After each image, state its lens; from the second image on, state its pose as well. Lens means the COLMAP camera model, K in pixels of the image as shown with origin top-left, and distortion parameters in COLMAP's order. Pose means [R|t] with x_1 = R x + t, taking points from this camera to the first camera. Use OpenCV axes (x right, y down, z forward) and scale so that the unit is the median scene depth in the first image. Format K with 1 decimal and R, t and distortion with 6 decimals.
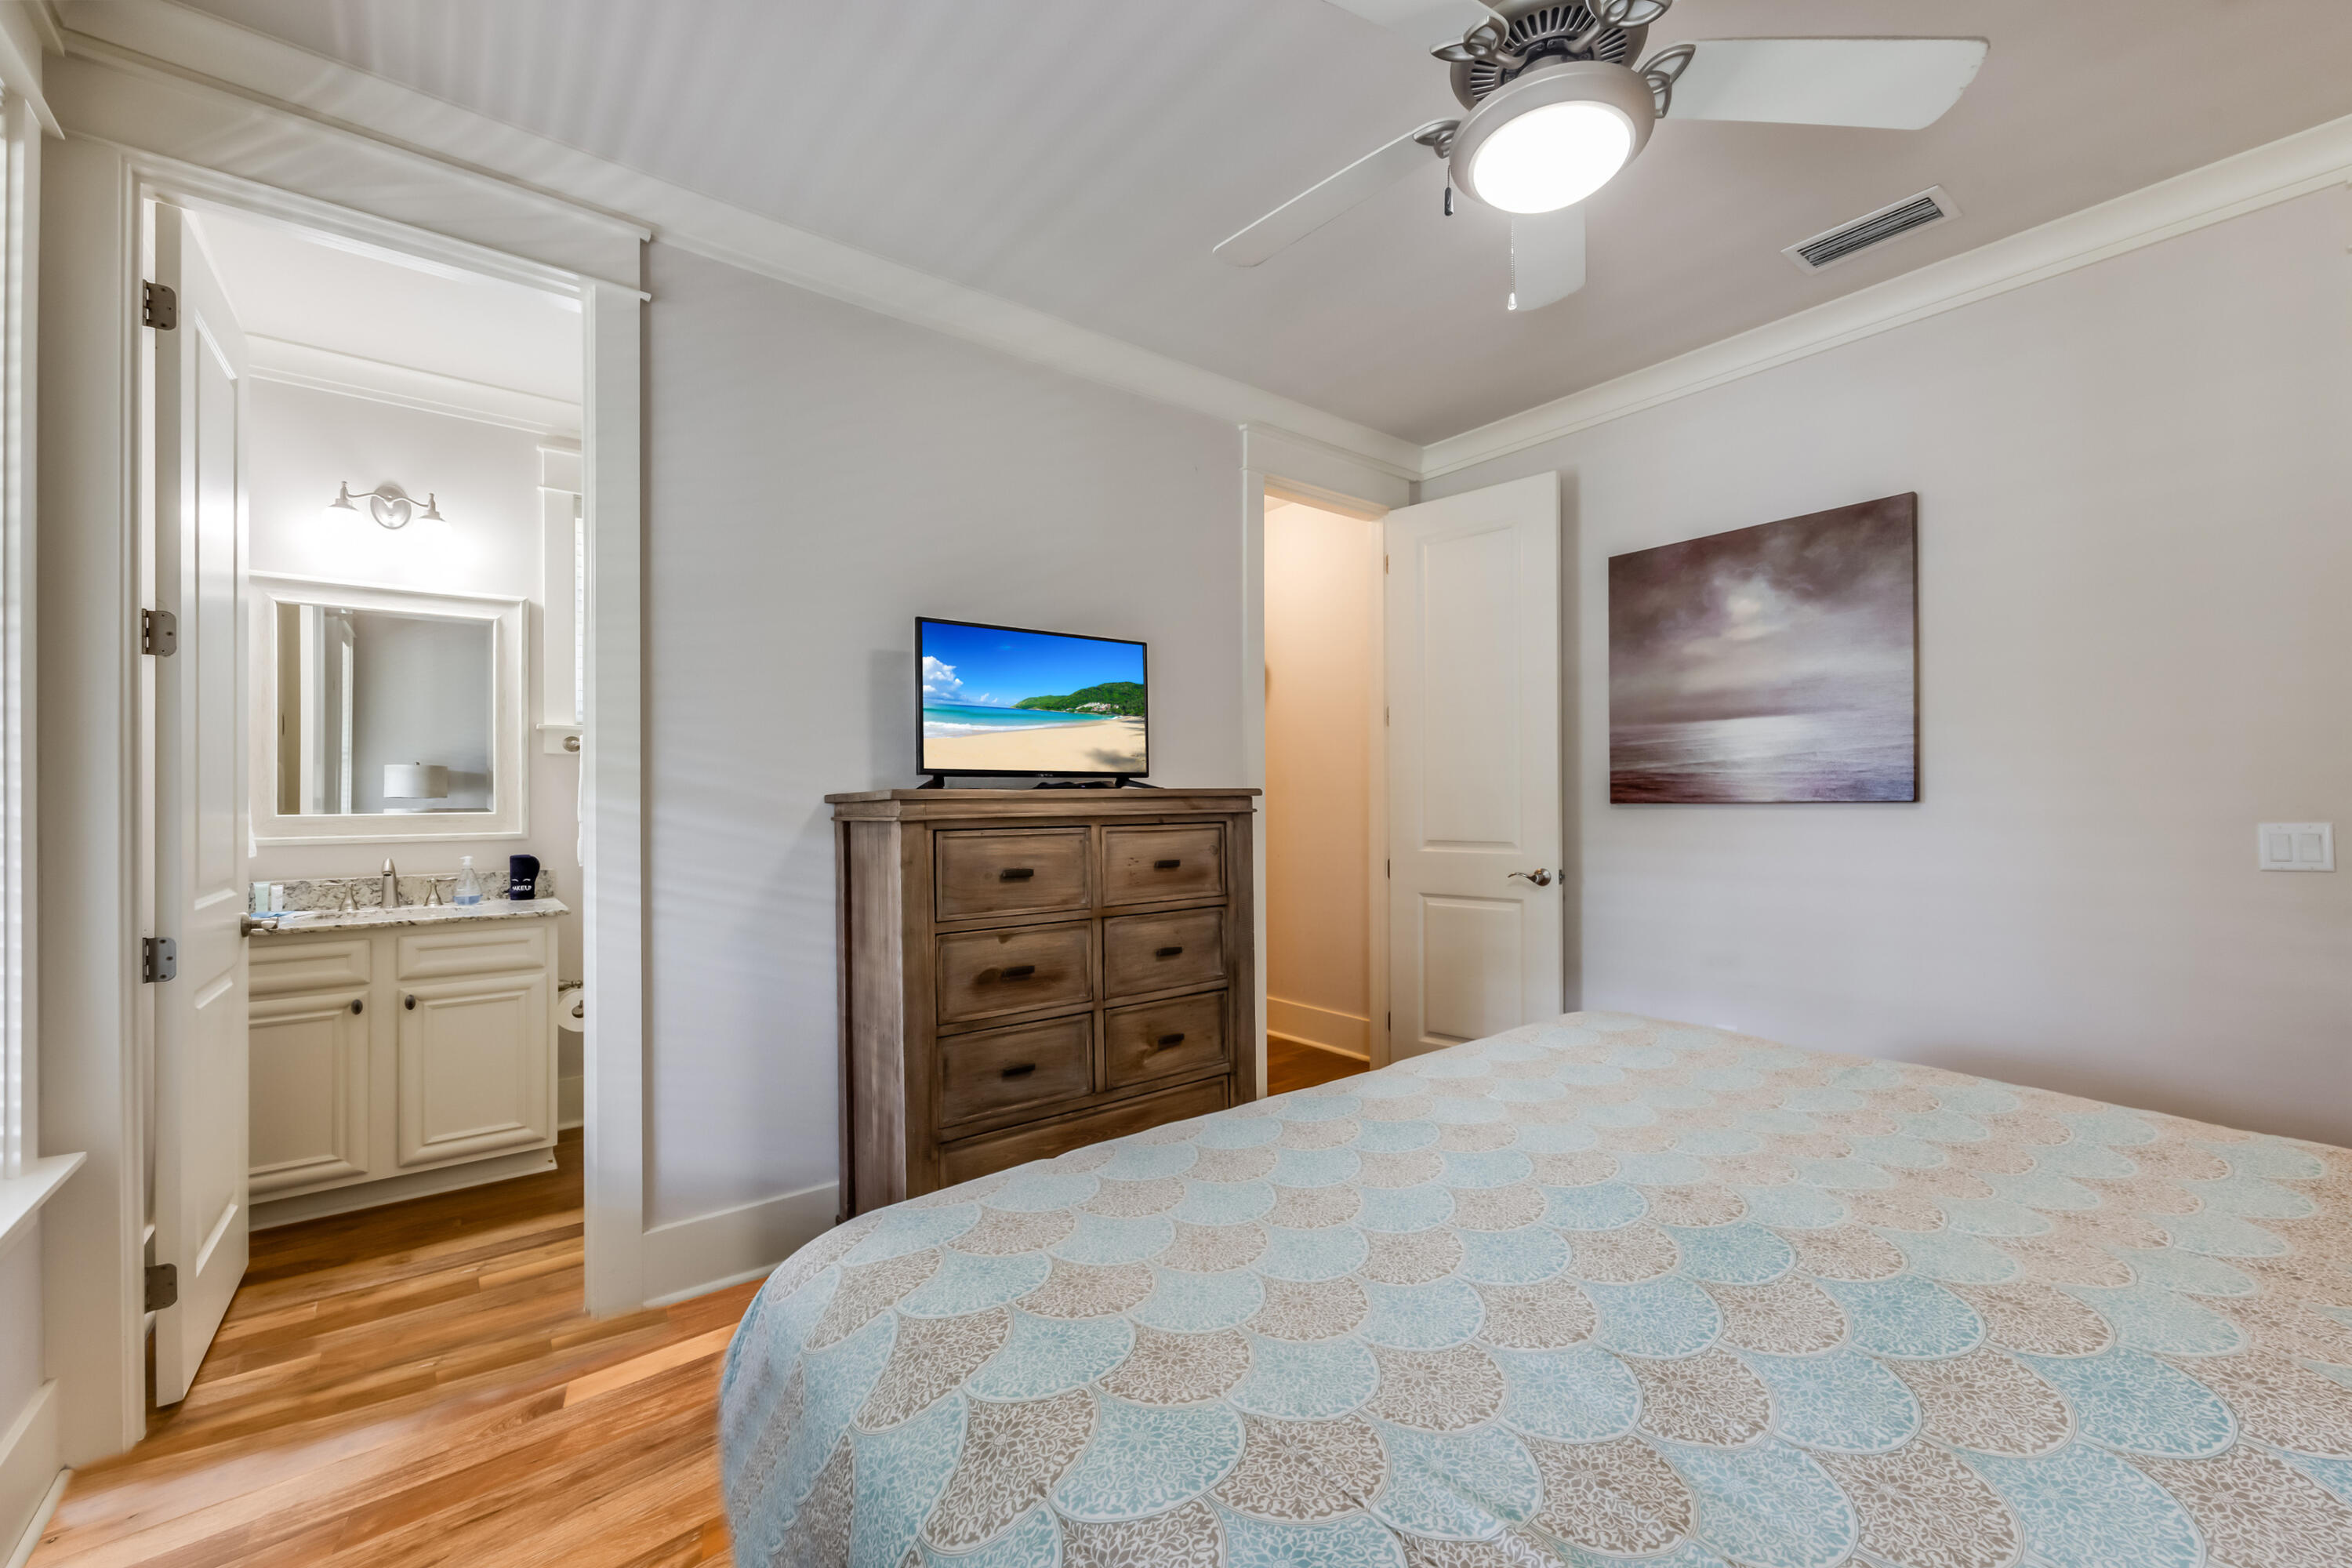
lens RADIAL K [[984.9, 0, 1272.2], [0, 984.9, 790.0], [0, 0, 1]] dist [-0.003426, -0.000309]
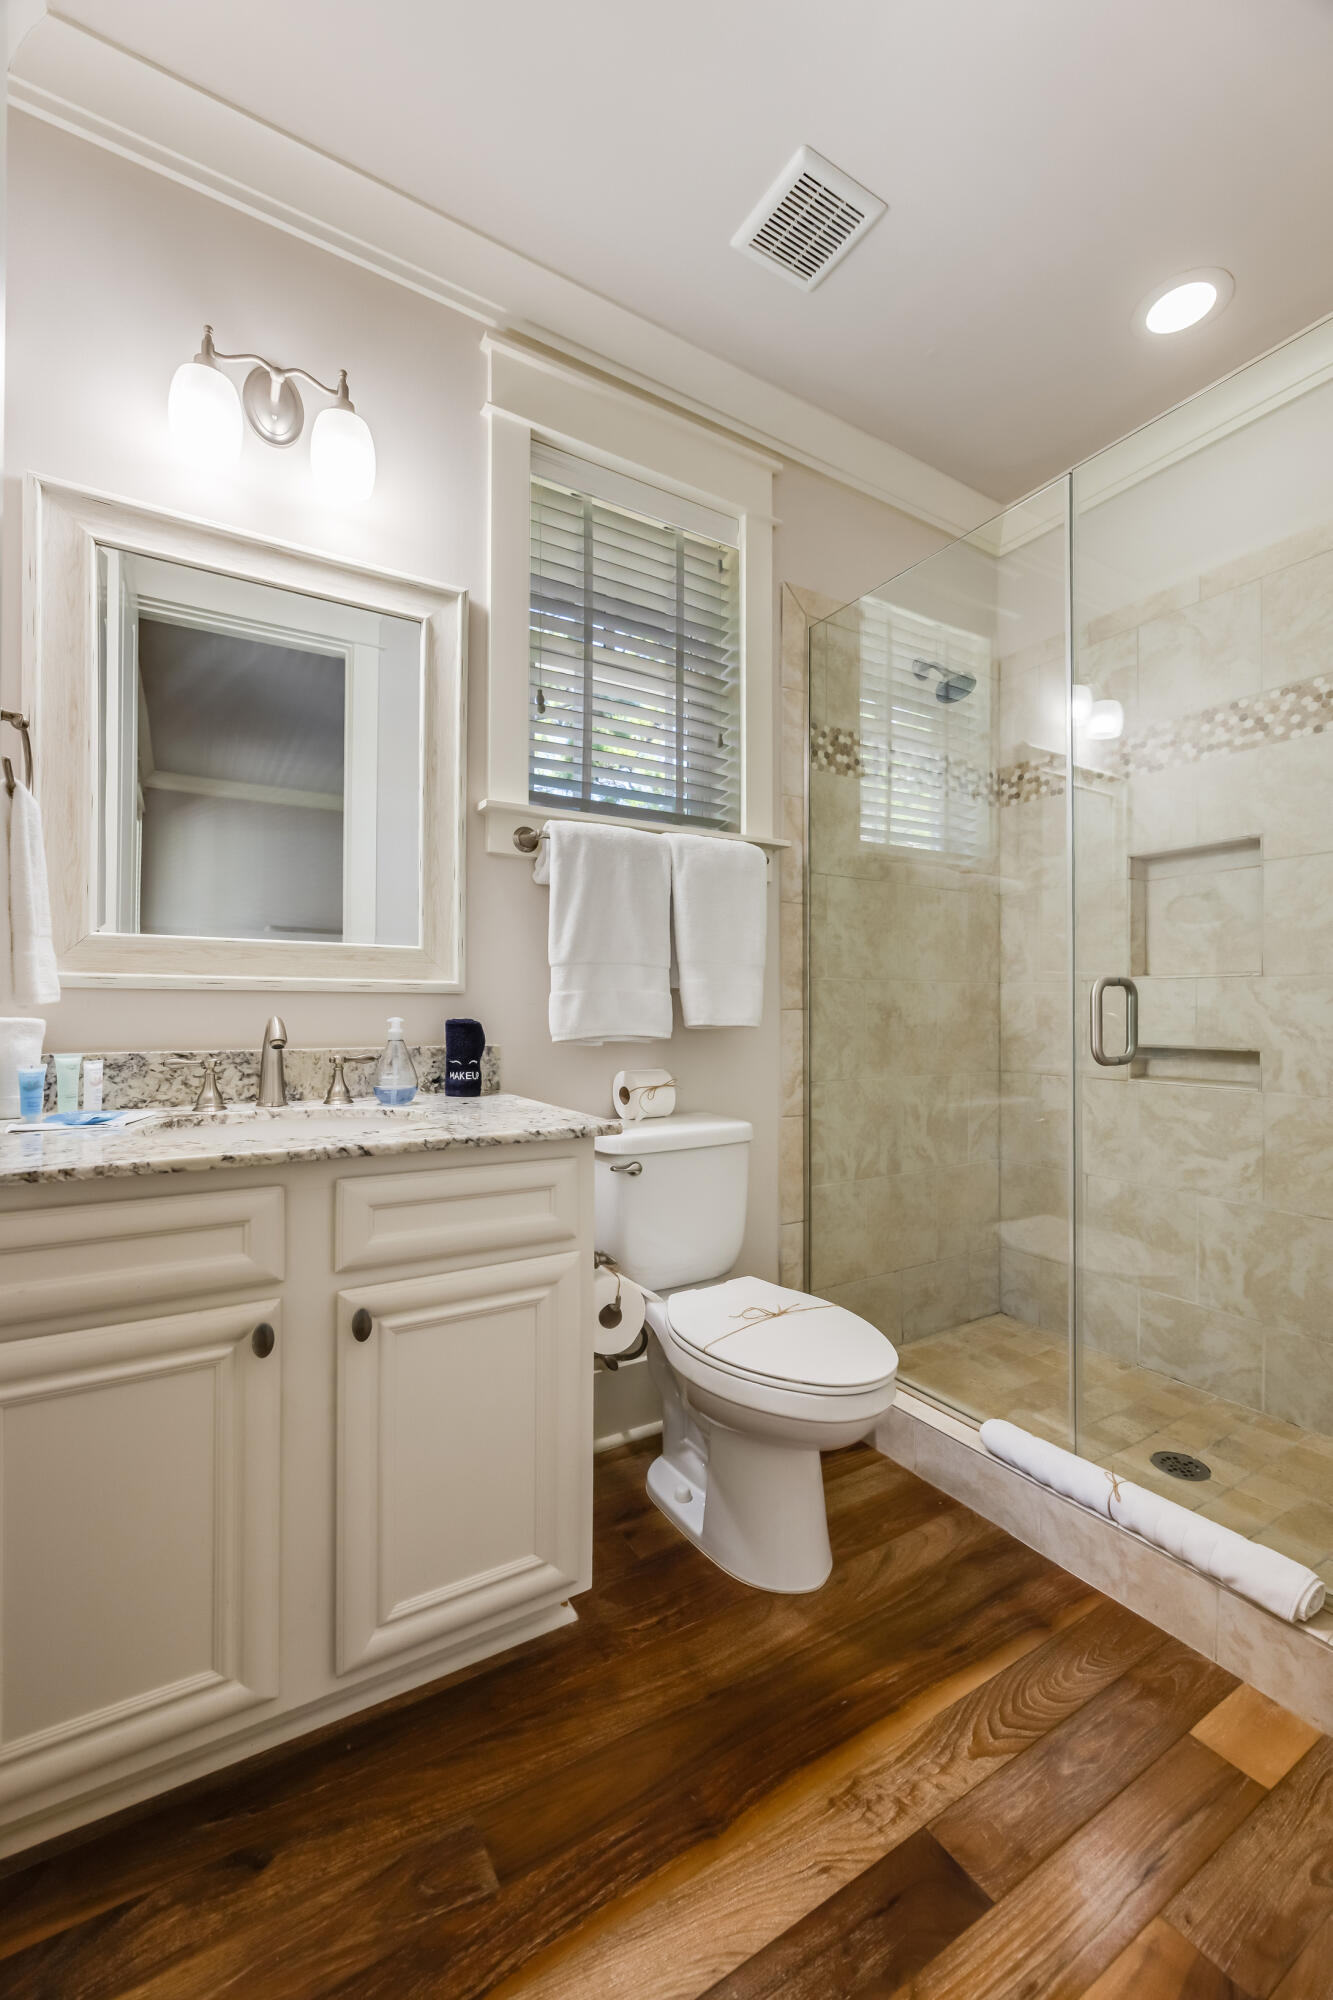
lens RADIAL K [[764.2, 0, 667.2], [0, 764.2, 1013.0], [0, 0, 1]] dist [-0.005361, 0.000028]
pose [[0.993239, 0.021158, -0.114143, -0.639667], [-0.019653, 0.999705, 0.014298, 0.057684], [0.114412, -0.011958, 0.993361, 0.608218]]
